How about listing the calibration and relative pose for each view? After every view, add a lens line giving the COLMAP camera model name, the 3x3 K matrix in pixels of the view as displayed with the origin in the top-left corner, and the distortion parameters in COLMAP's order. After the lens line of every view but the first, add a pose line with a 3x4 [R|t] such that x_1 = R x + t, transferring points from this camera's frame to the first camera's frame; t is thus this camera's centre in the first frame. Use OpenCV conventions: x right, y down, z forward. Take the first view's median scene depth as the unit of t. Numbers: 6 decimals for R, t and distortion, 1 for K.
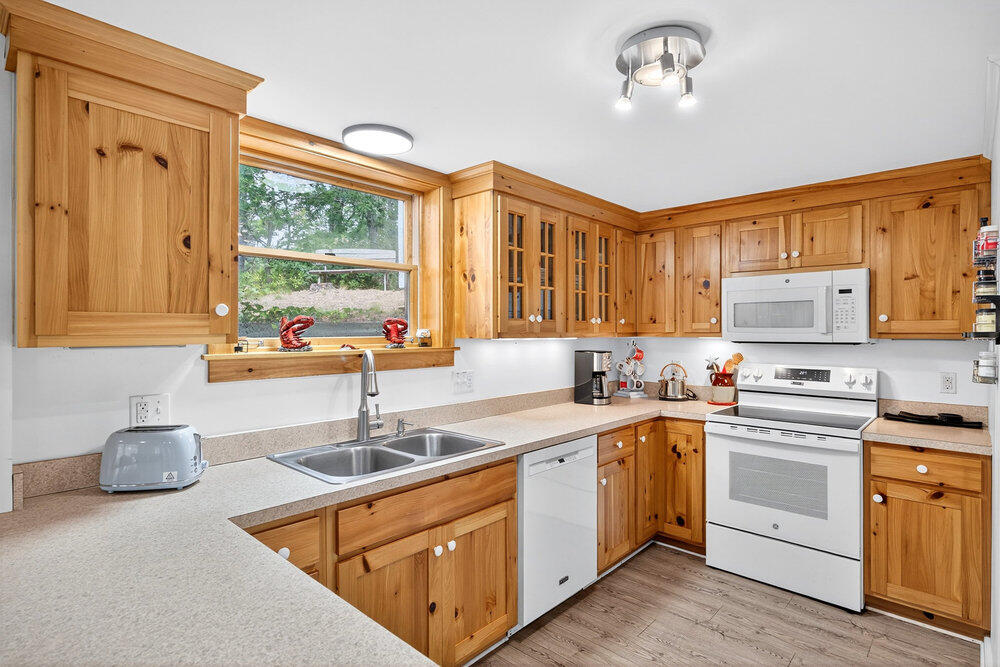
lens RADIAL K [[521.2, 0, 496.4], [0, 521.2, 333.1], [0, 0, 1]] dist [-0.001810, 0.000396]
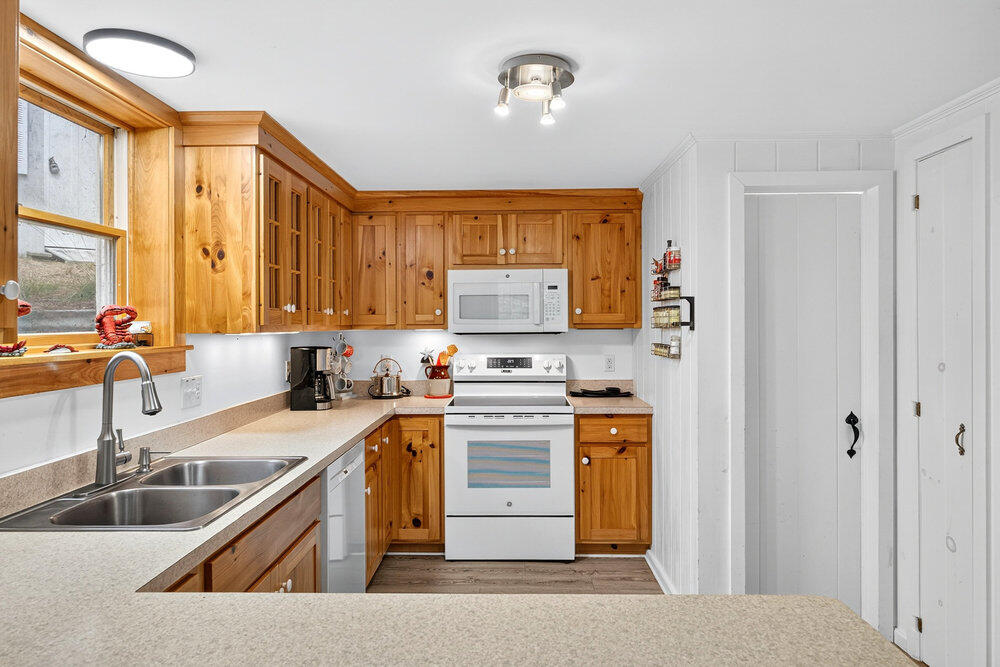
lens RADIAL K [[661.6, 0, 500.9], [0, 661.6, 322.7], [0, 0, 1]] dist [-0.002443, -0.000162]
pose [[0.732849, -0.003470, 0.680383, -0.385111], [0.008175, 0.999960, -0.003706, 0.001378], [-0.680343, 0.008278, 0.732847, 0.006931]]
